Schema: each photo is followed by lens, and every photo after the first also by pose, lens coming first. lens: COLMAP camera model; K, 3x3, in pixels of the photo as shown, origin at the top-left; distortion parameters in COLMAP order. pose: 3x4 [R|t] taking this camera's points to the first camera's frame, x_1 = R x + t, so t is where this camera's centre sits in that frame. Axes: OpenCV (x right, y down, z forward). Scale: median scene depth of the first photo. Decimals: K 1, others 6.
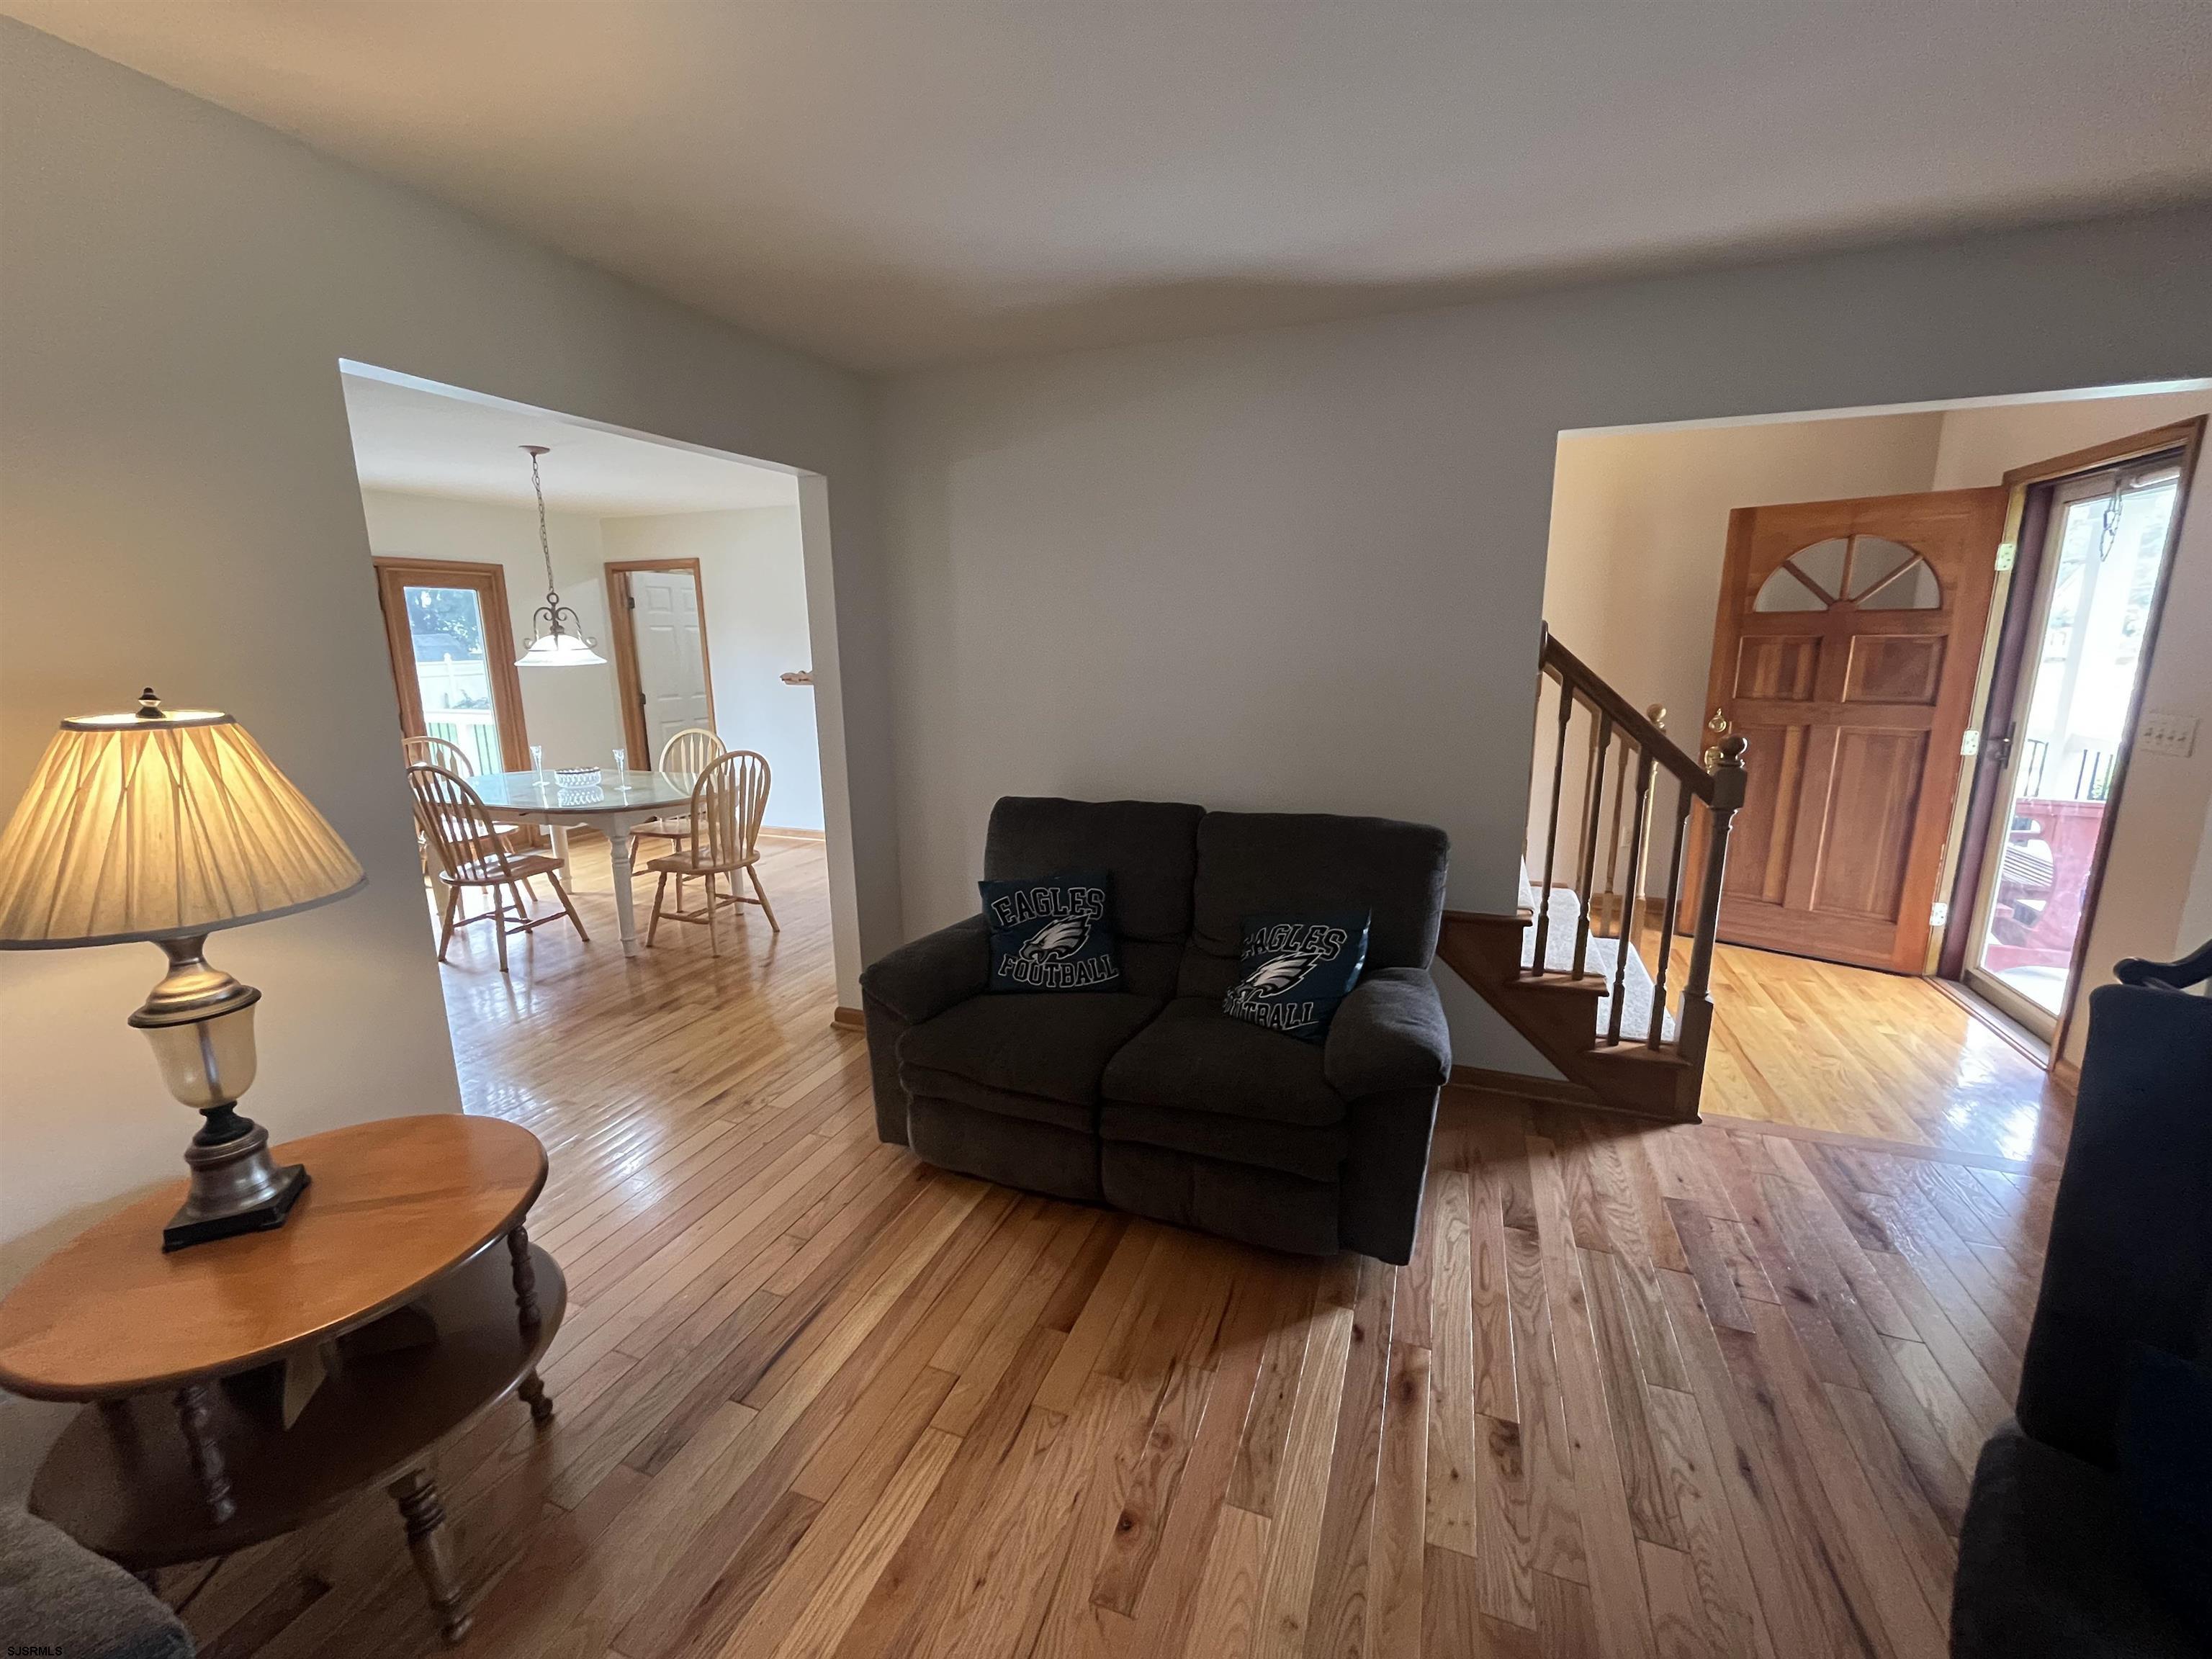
lens RADIAL K [[898.6, 0, 1101.2], [0, 898.6, 821.7], [0, 0, 1]] dist [-0.001073, -0.000014]
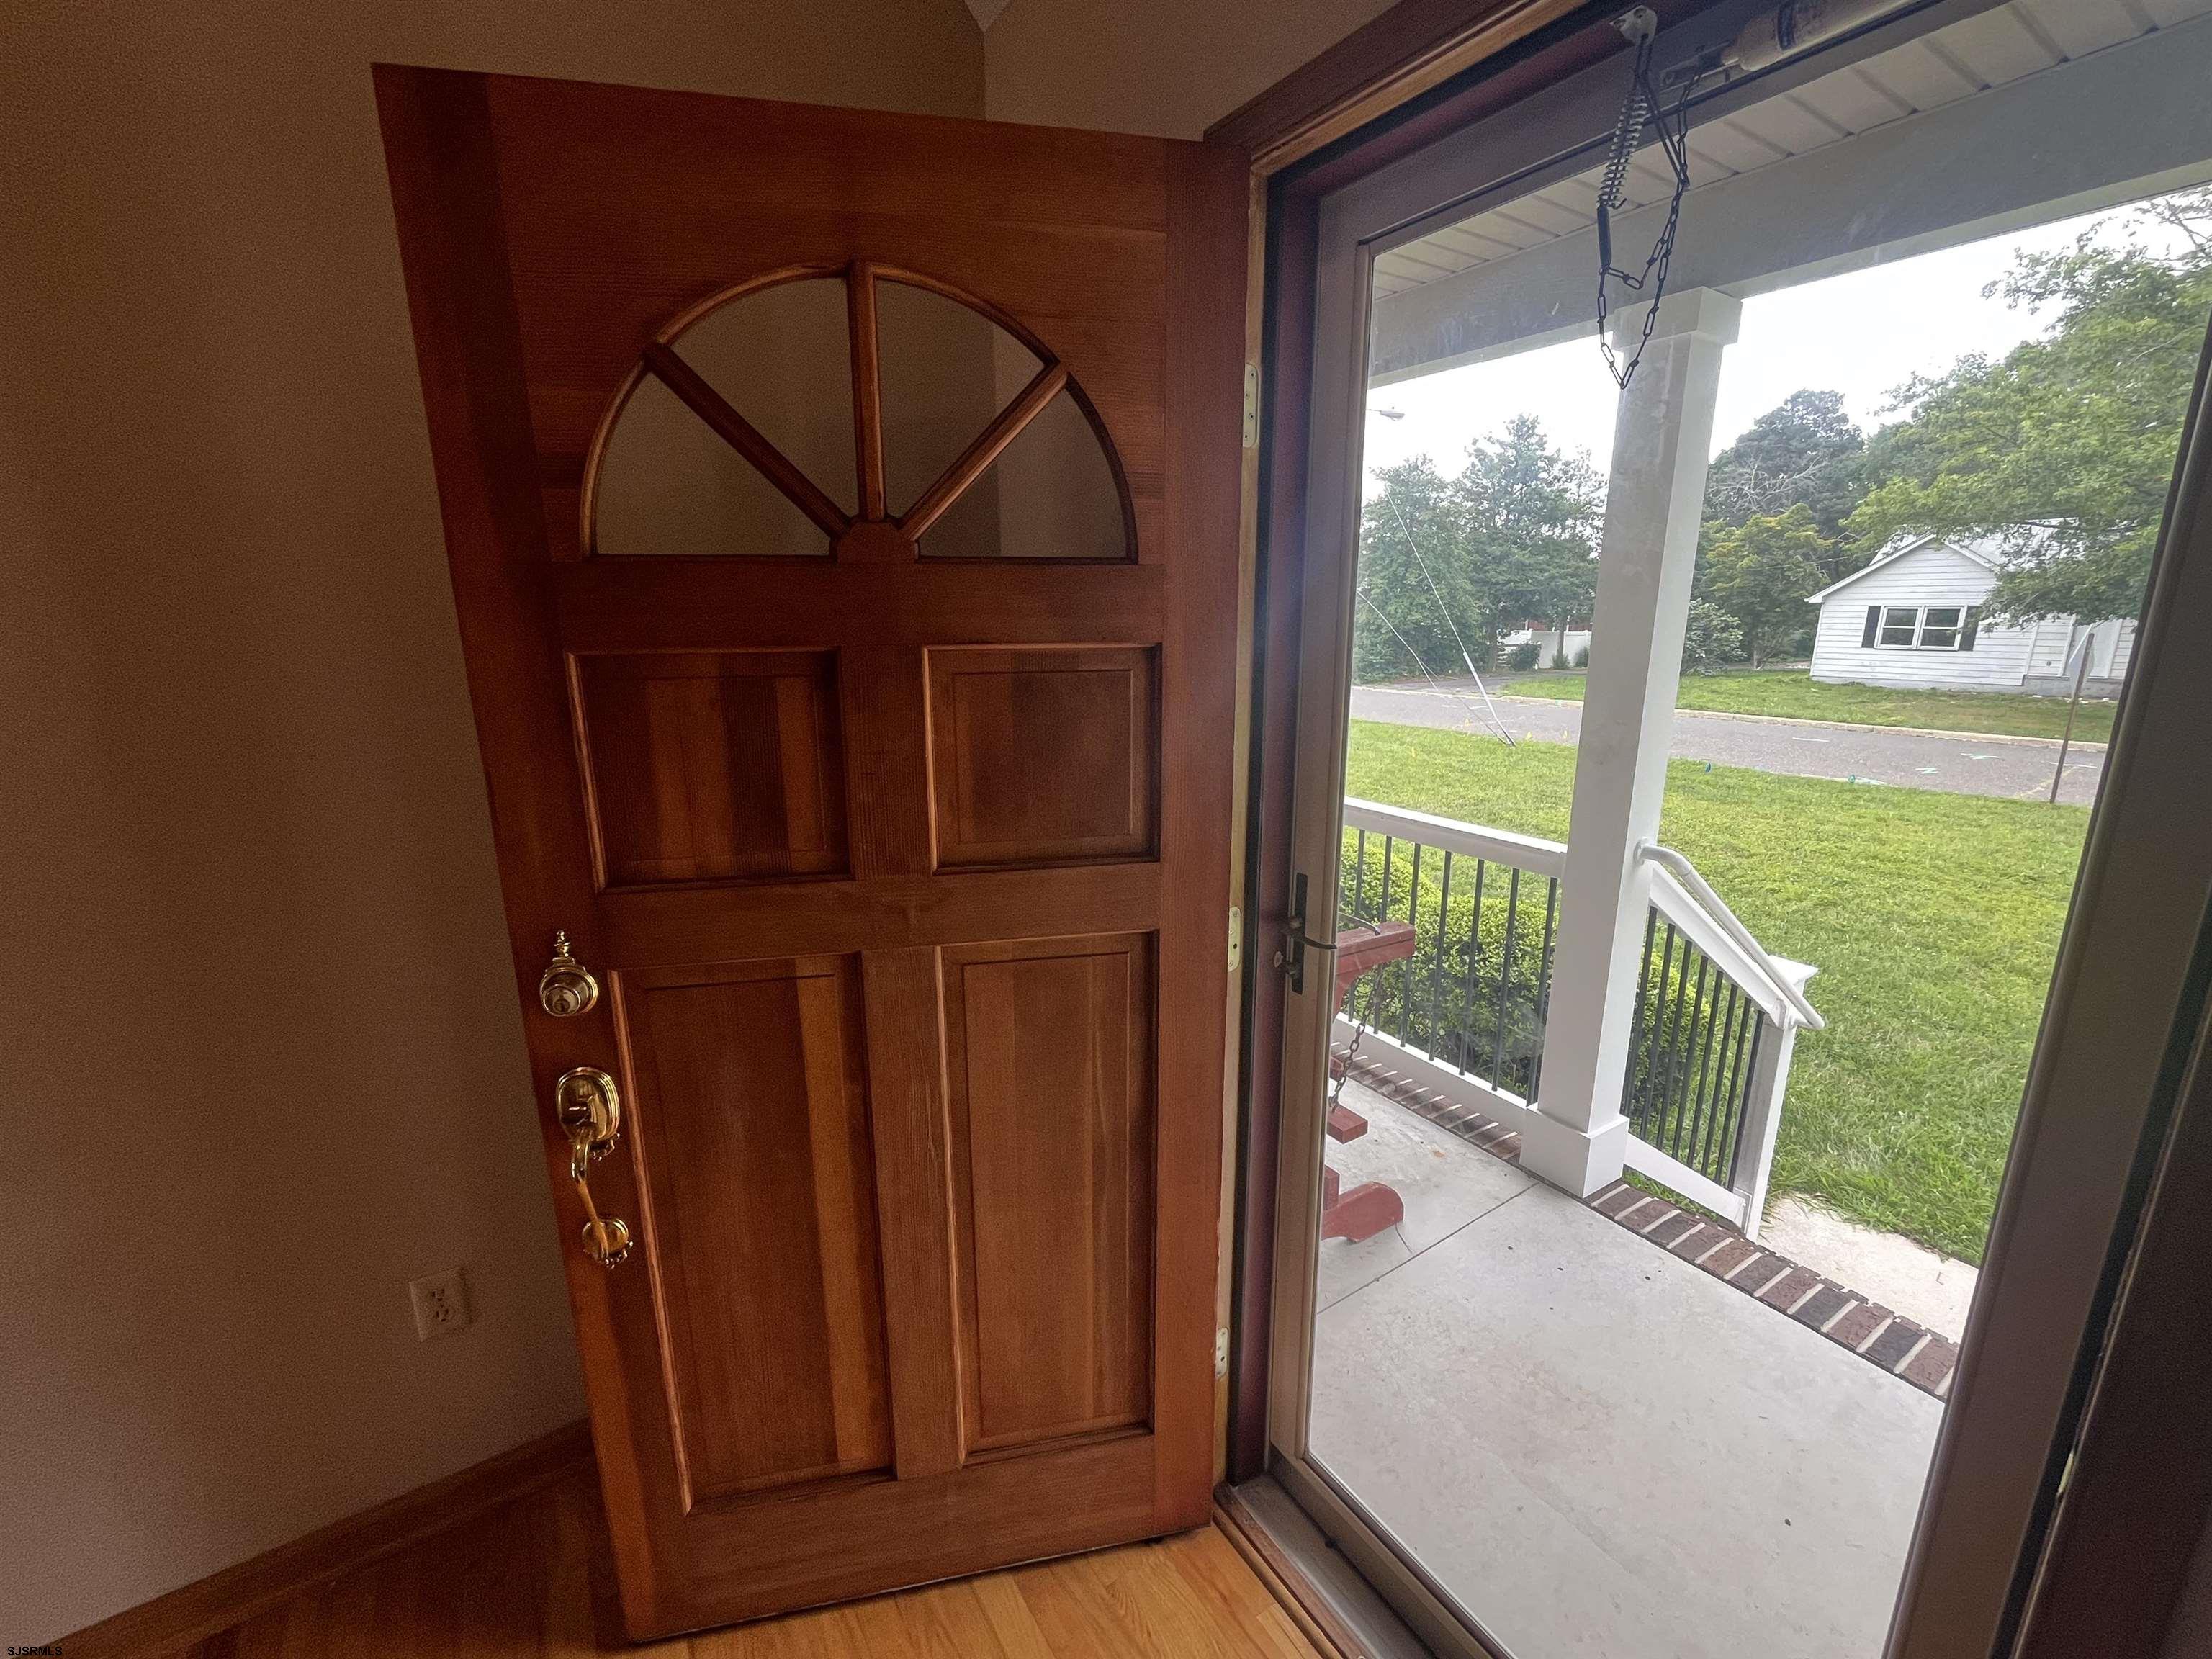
lens RADIAL K [[913.5, 0, 1103.5], [0, 913.5, 822.0], [0, 0, 1]] dist [-0.002700, -0.000142]
pose [[0.582565, -0.173142, 0.794128, 0.702120], [0.165152, 0.981881, 0.092923, -0.188948], [-0.795828, 0.077018, 0.600604, 0.872553]]
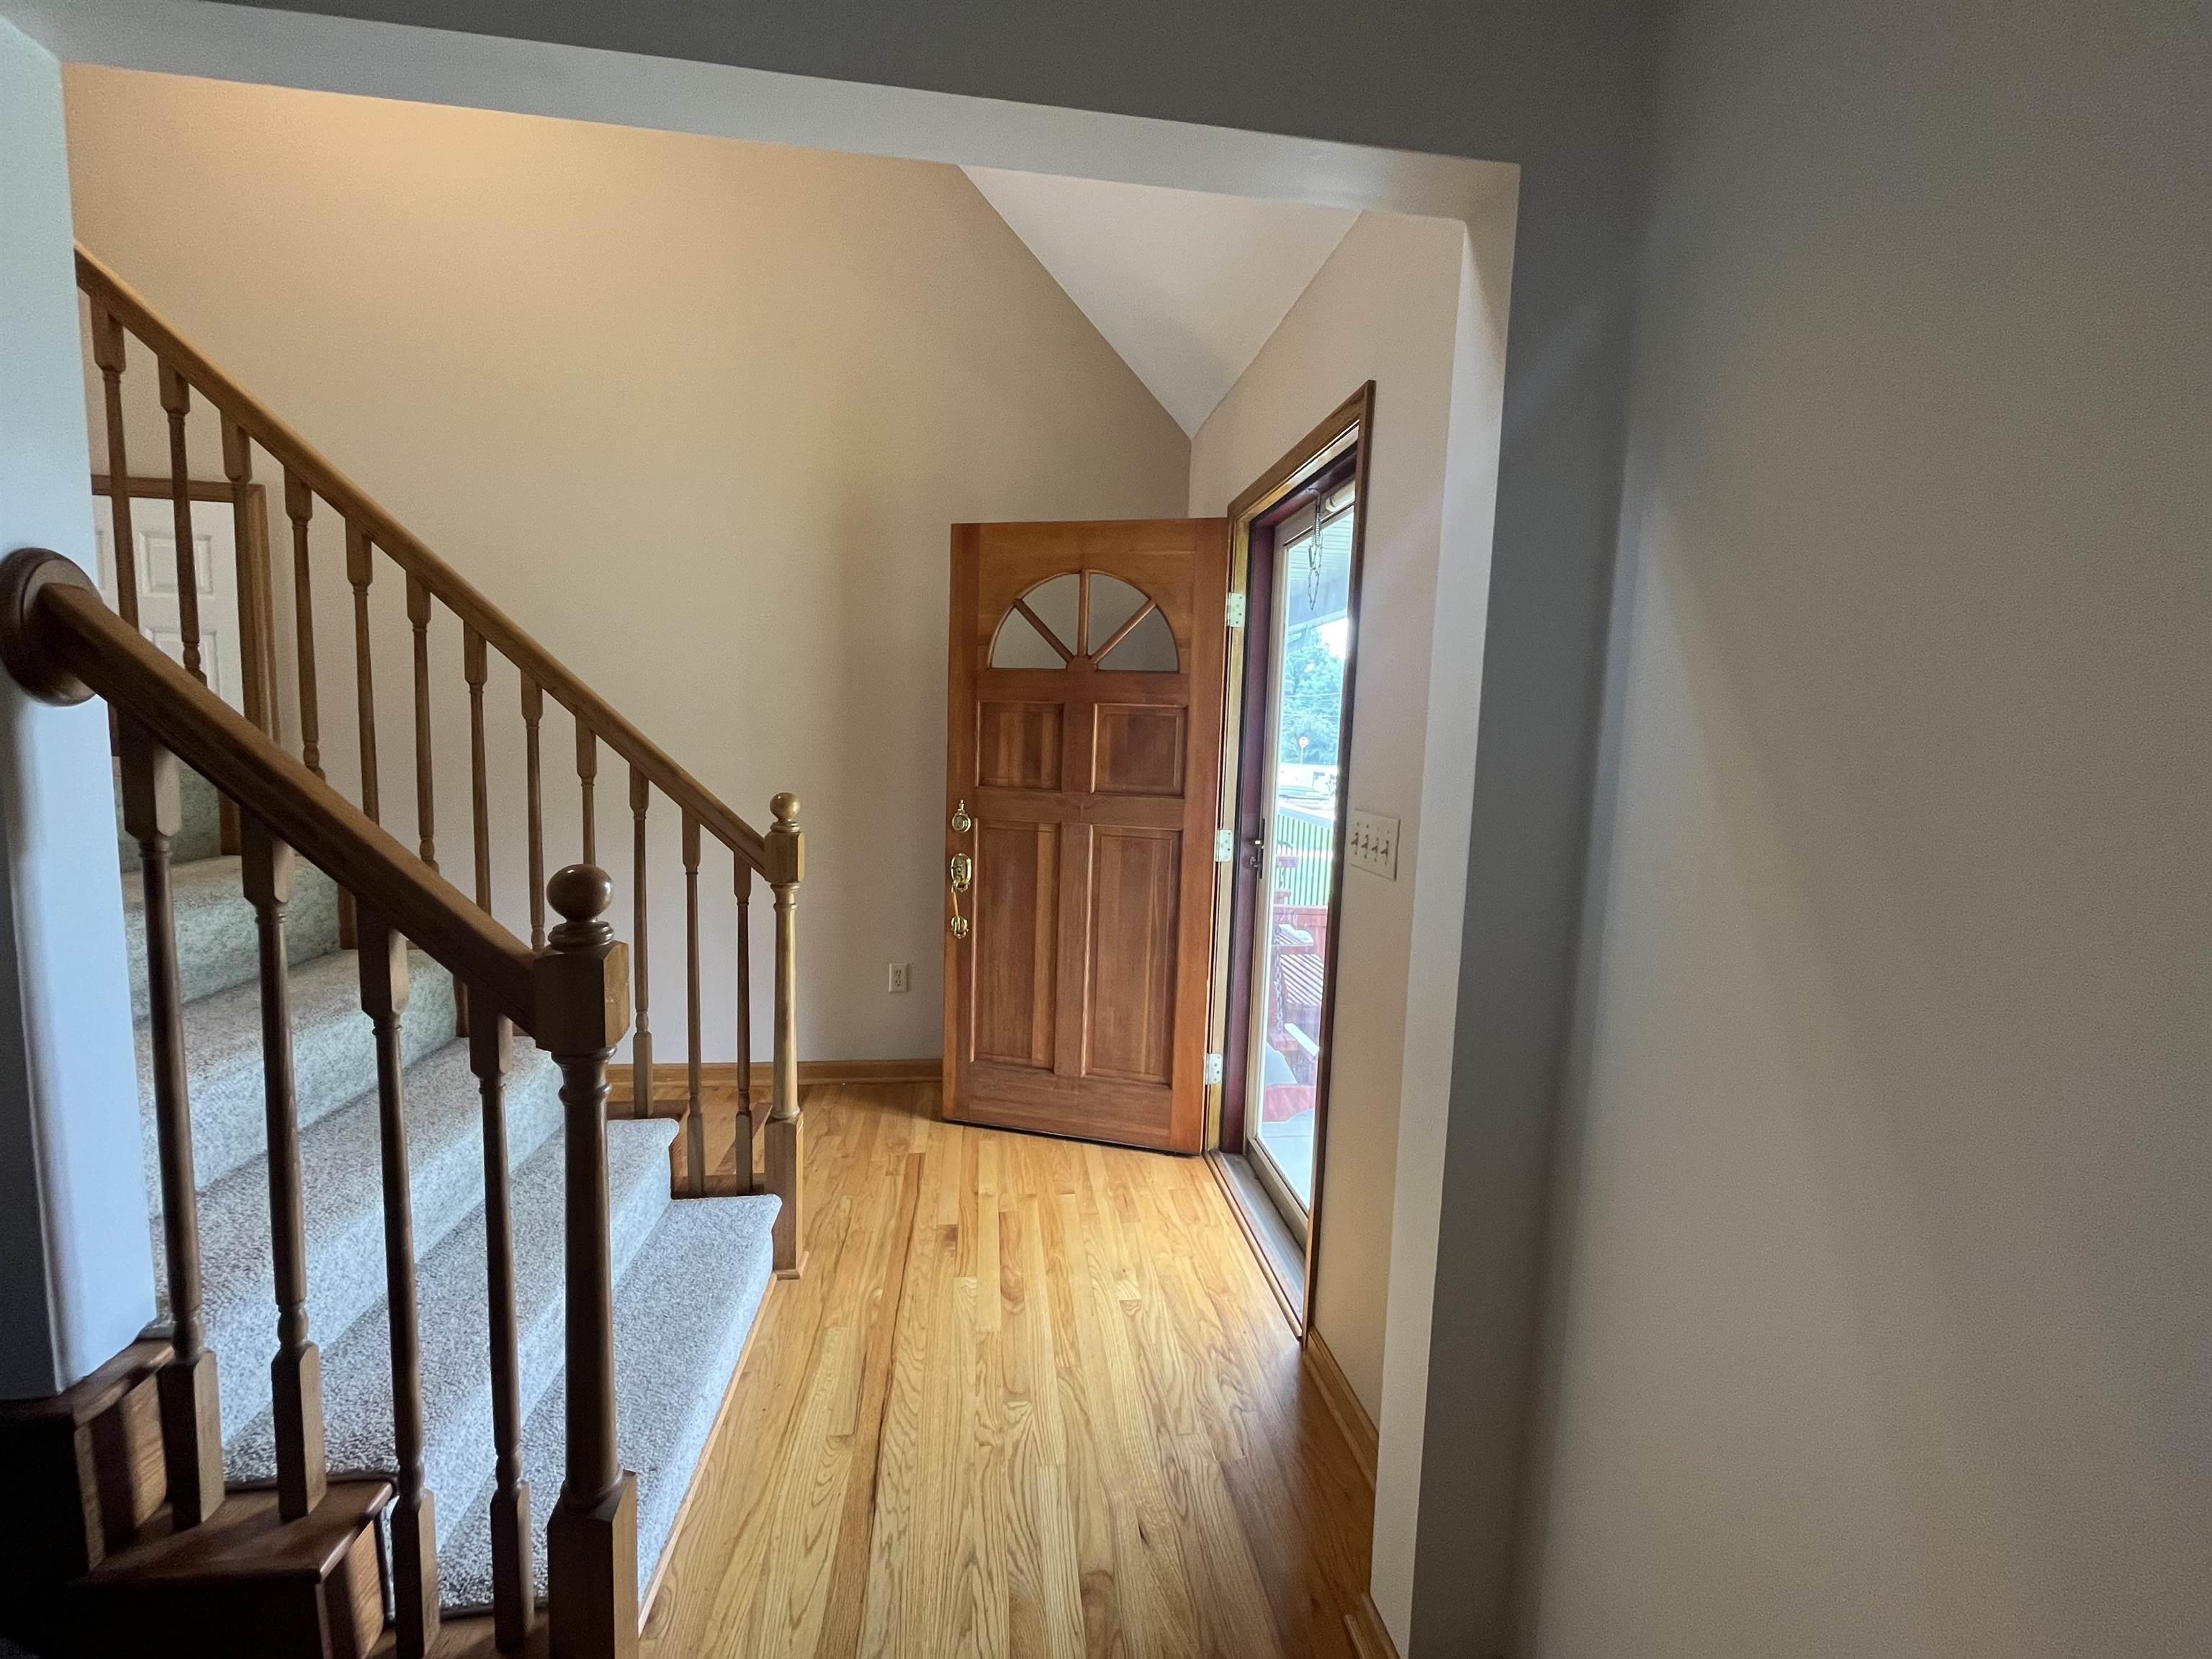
lens RADIAL K [[897.6, 0, 1097.0], [0, 897.6, 826.9], [0, 0, 1]] dist [-0.000750, -0.000500]
pose [[0.875766, -0.005721, 0.482701, 0.534372], [0.053750, 0.994868, -0.085728, -0.046522], [-0.479733, 0.101023, 0.871579, 0.403844]]
